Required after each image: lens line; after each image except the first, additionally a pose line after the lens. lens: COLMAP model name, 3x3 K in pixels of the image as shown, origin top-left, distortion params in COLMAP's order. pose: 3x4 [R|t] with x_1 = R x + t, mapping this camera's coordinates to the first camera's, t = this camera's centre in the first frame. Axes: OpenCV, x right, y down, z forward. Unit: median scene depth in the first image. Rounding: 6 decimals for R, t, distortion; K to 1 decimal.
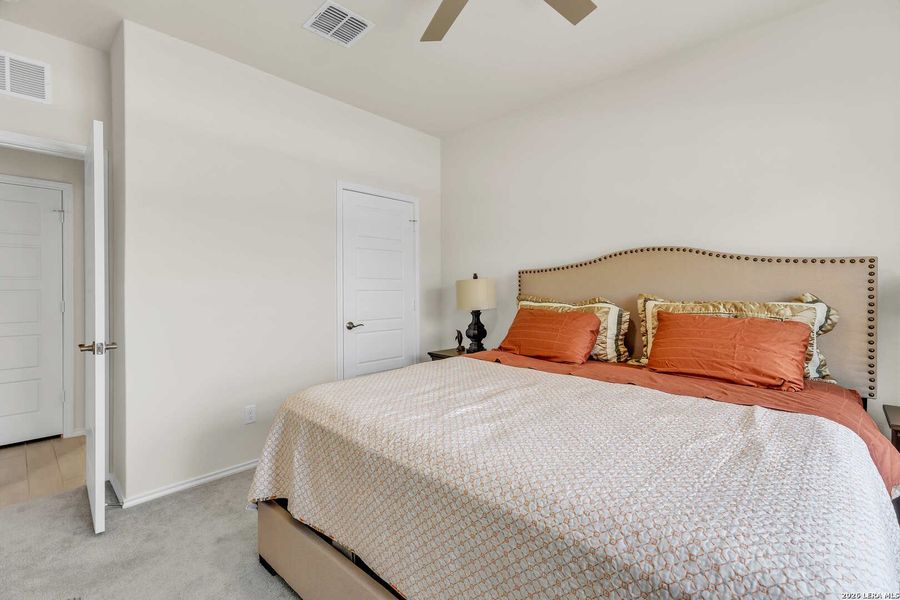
lens RADIAL K [[398.7, 0, 454.5], [0, 398.7, 299.3], [0, 0, 1]] dist [0.002017, 0.000144]
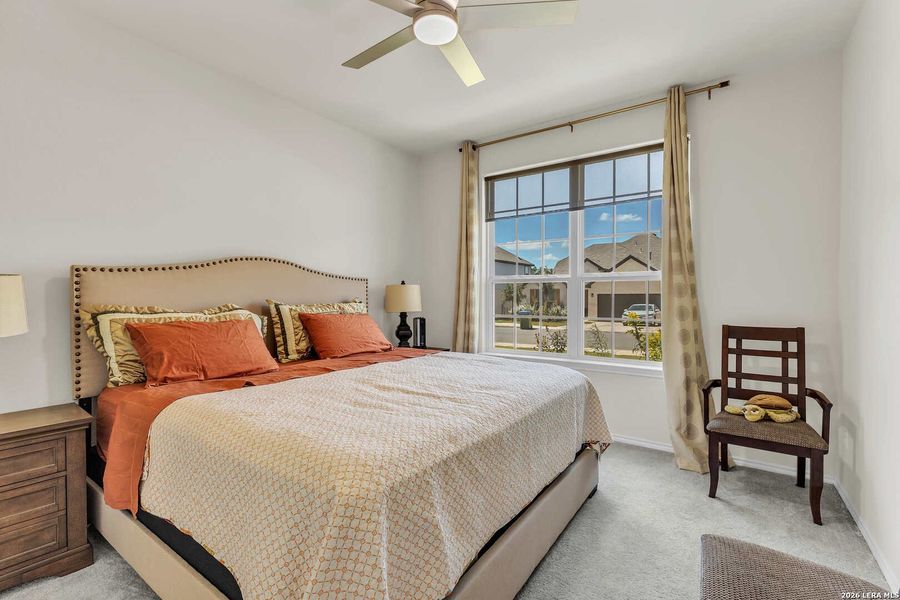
lens RADIAL K [[398.7, 0, 453.4], [0, 398.7, 295.5], [0, 0, 1]] dist [0.002017, 0.000144]
pose [[-0.117072, 0.000961, 0.993123, -0.688740], [0.028389, 0.999594, 0.002380, -0.012929], [-0.992718, 0.028472, -0.117052, 0.633079]]
